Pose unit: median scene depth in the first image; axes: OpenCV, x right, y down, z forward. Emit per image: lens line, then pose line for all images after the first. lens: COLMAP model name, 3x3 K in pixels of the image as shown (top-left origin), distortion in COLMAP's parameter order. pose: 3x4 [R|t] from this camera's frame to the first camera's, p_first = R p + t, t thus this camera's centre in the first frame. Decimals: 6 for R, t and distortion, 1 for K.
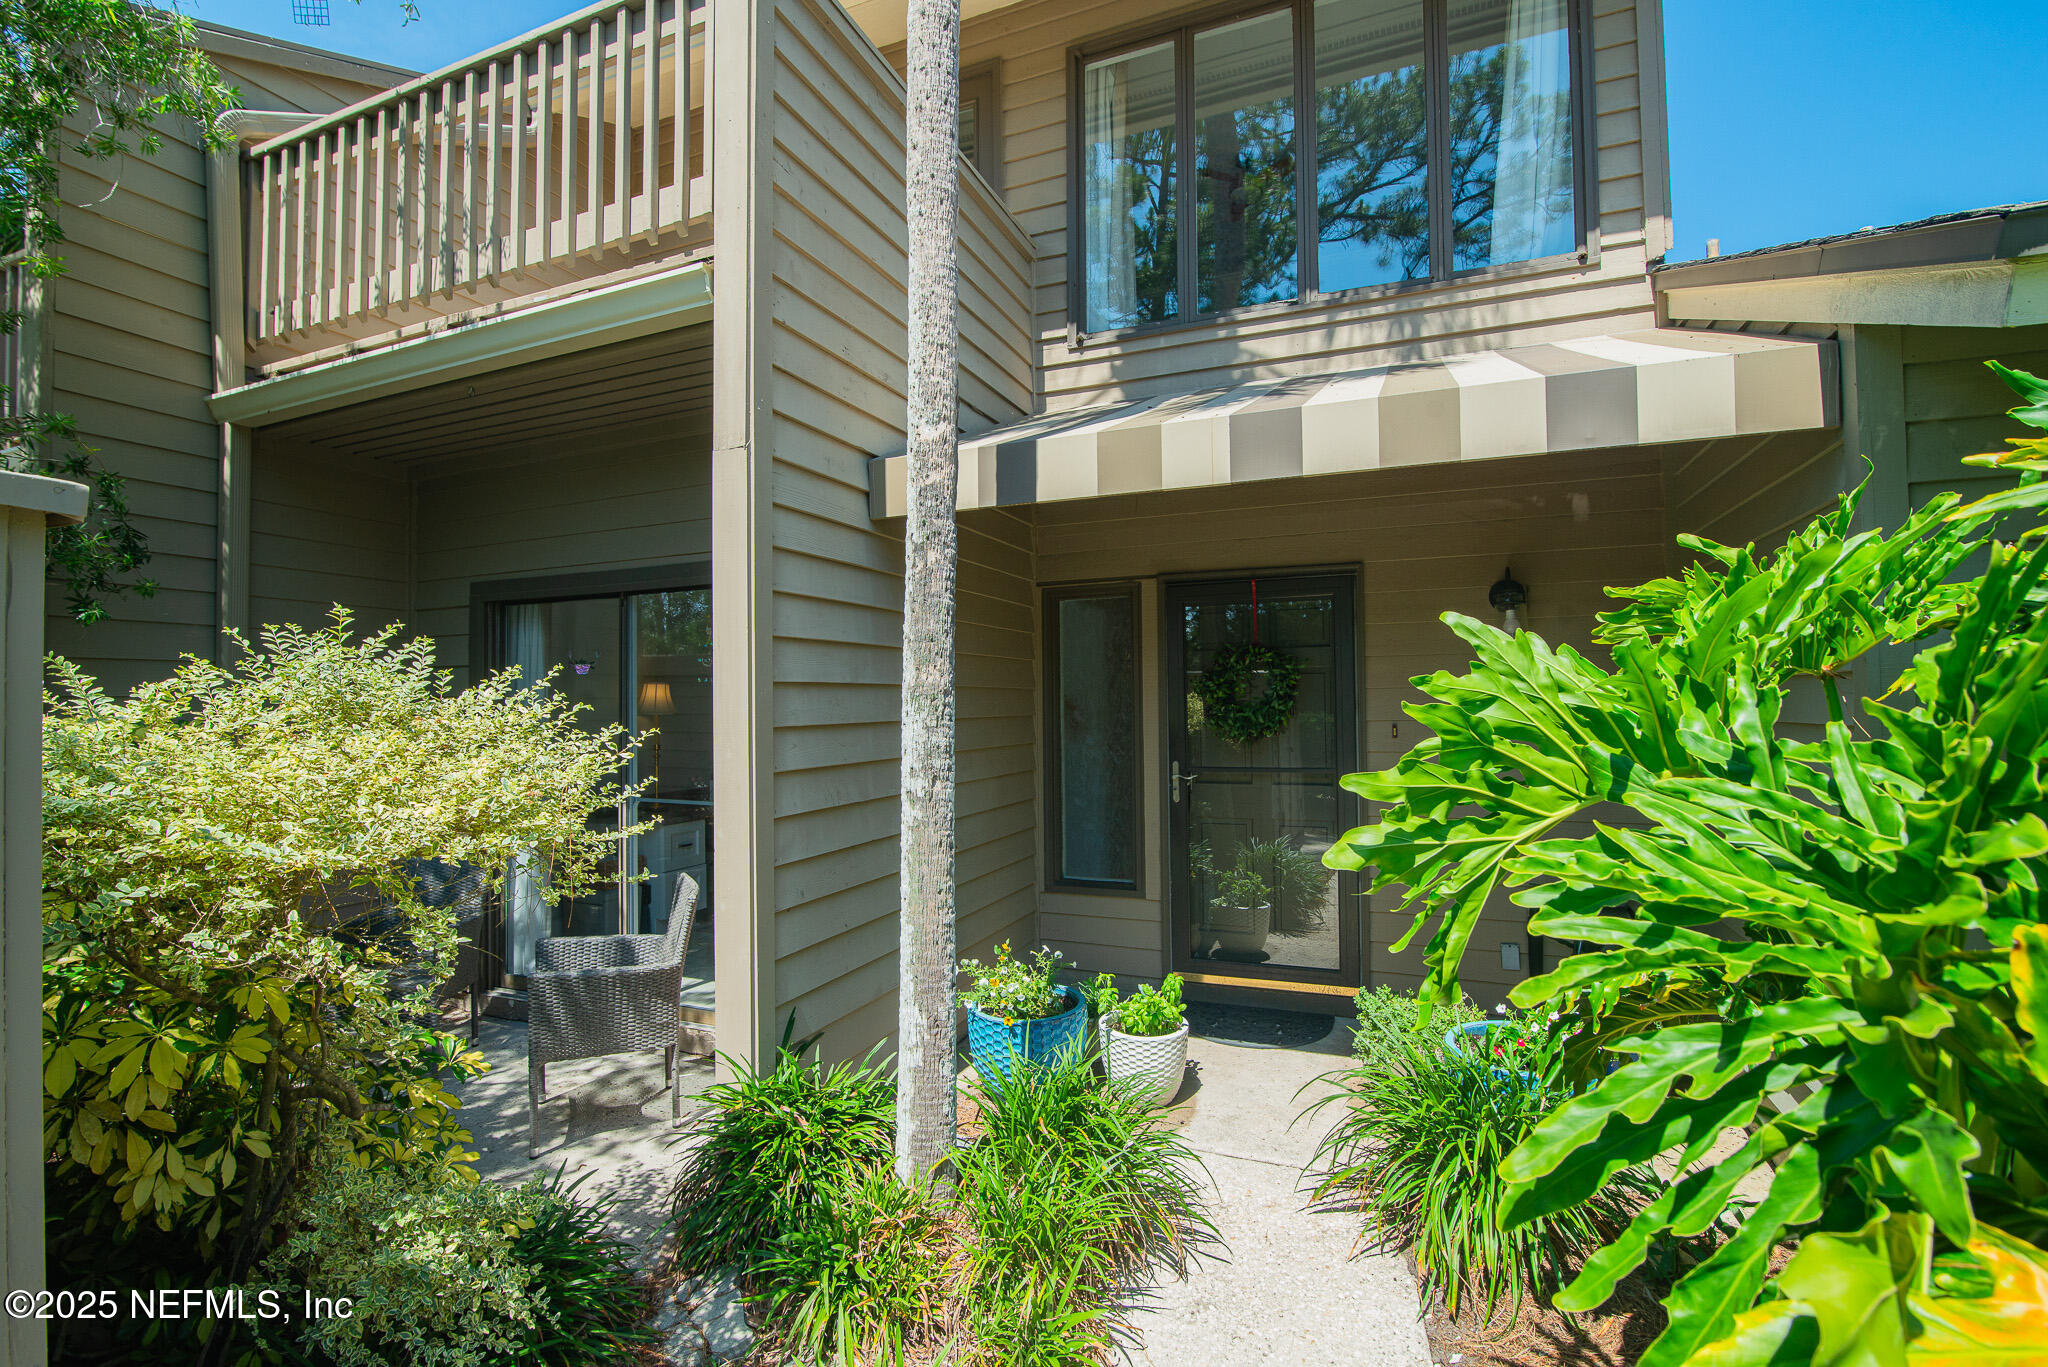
lens RADIAL K [[937.7, 0, 1019.3], [0, 937.7, 681.9], [0, 0, 1]] dist [-0.020118, 0.001856]
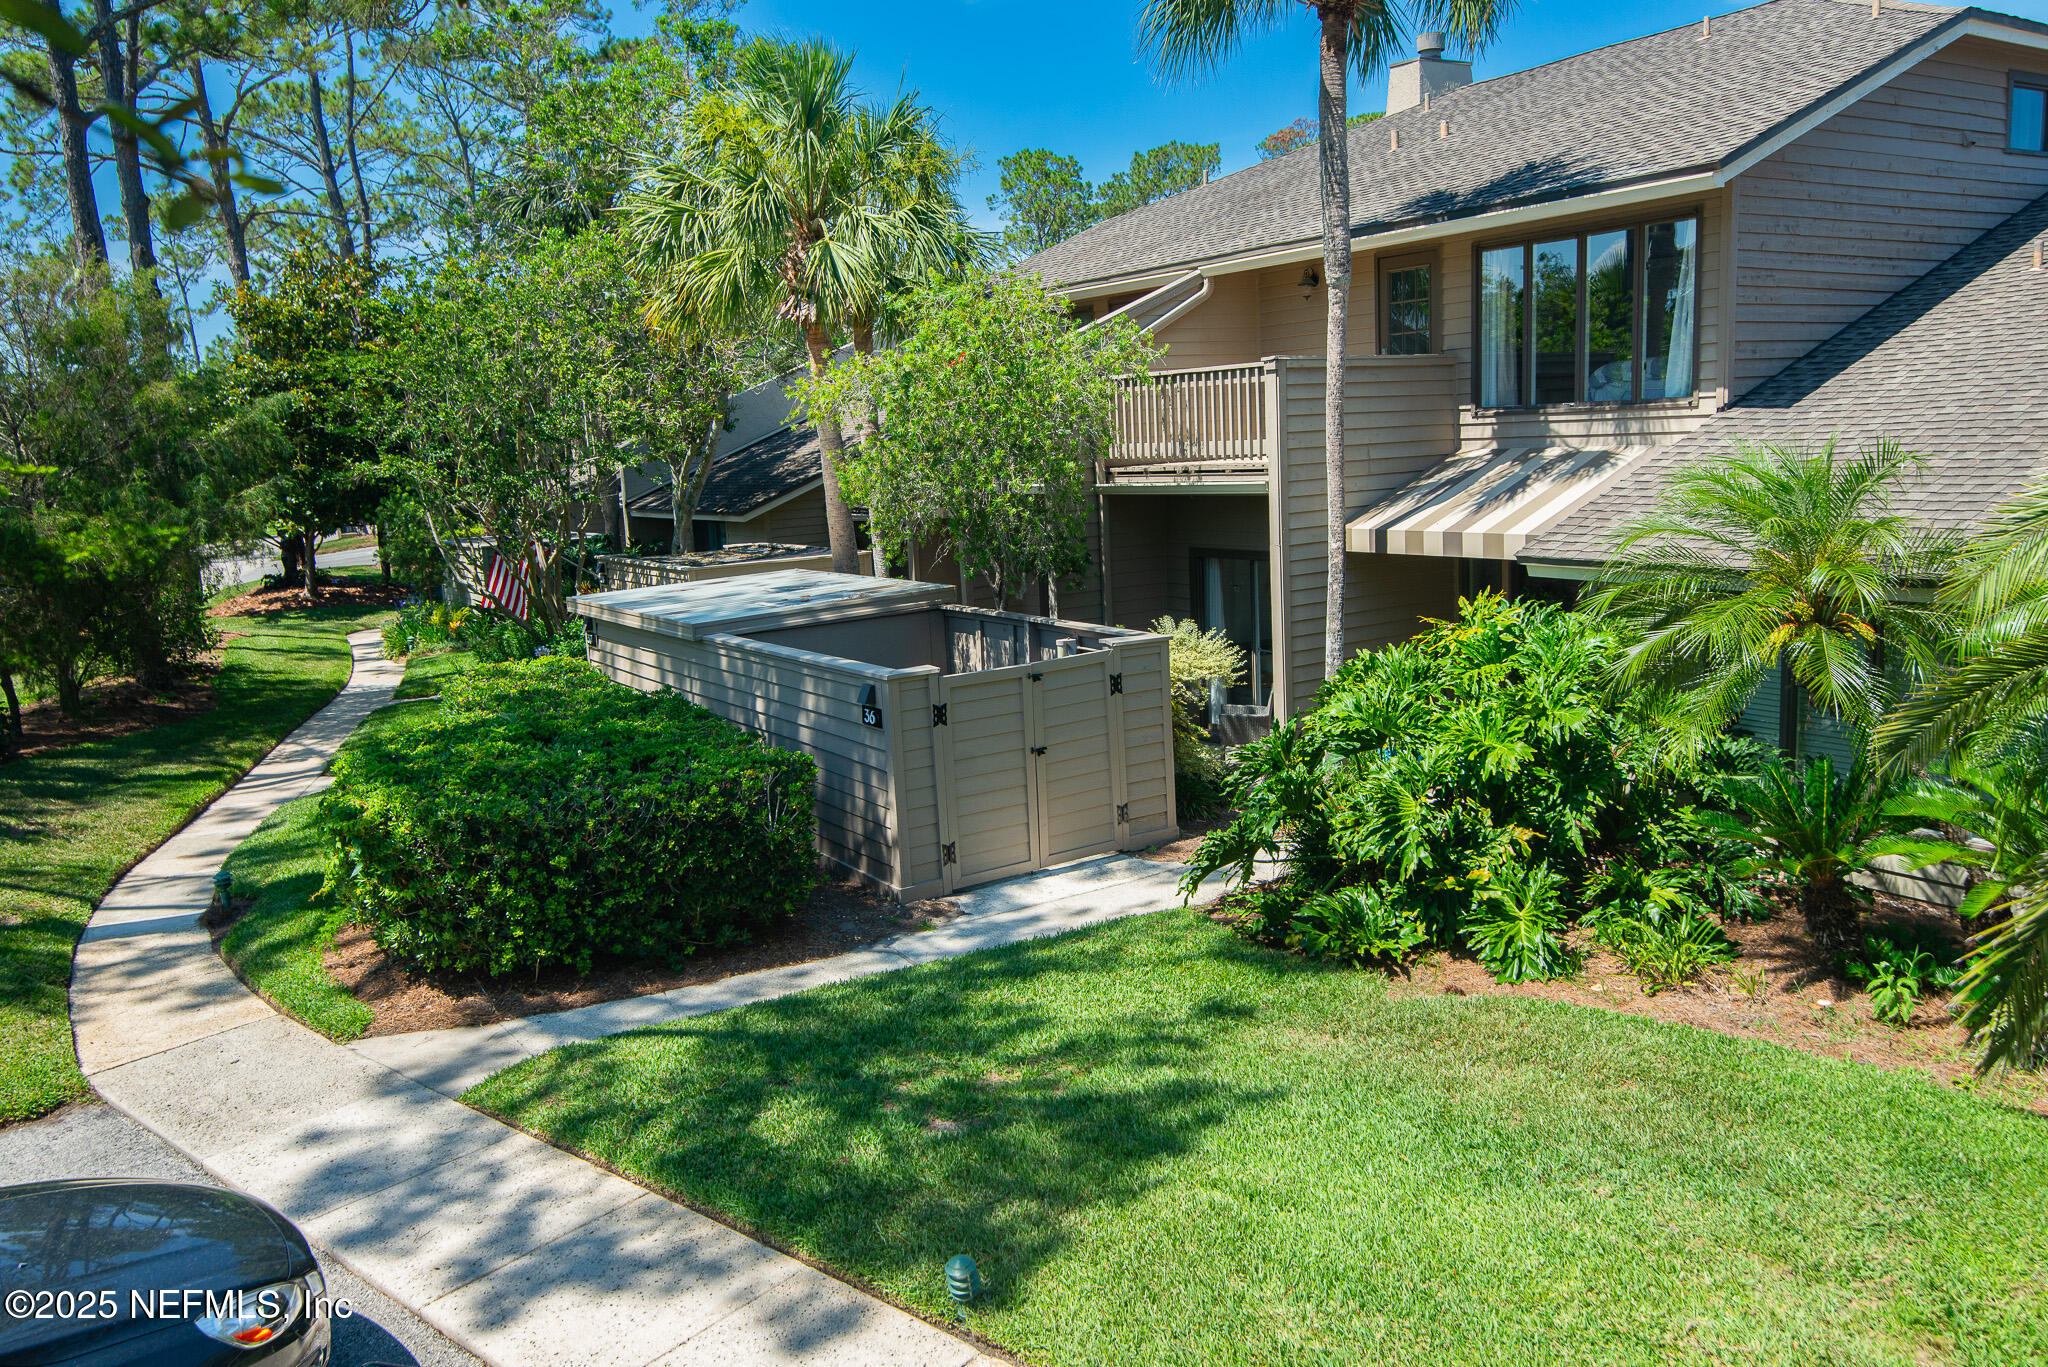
lens RADIAL K [[1550.9, 0, 1024.0], [0, 1550.9, 683.5], [0, 0, 1]] dist [0.002263, 0.005478]
pose [[0.826344, 0.058427, -0.560127, 1.539367], [0.055171, 0.981421, 0.183764, -0.647482], [0.560457, -0.182755, 0.807767, -2.972834]]
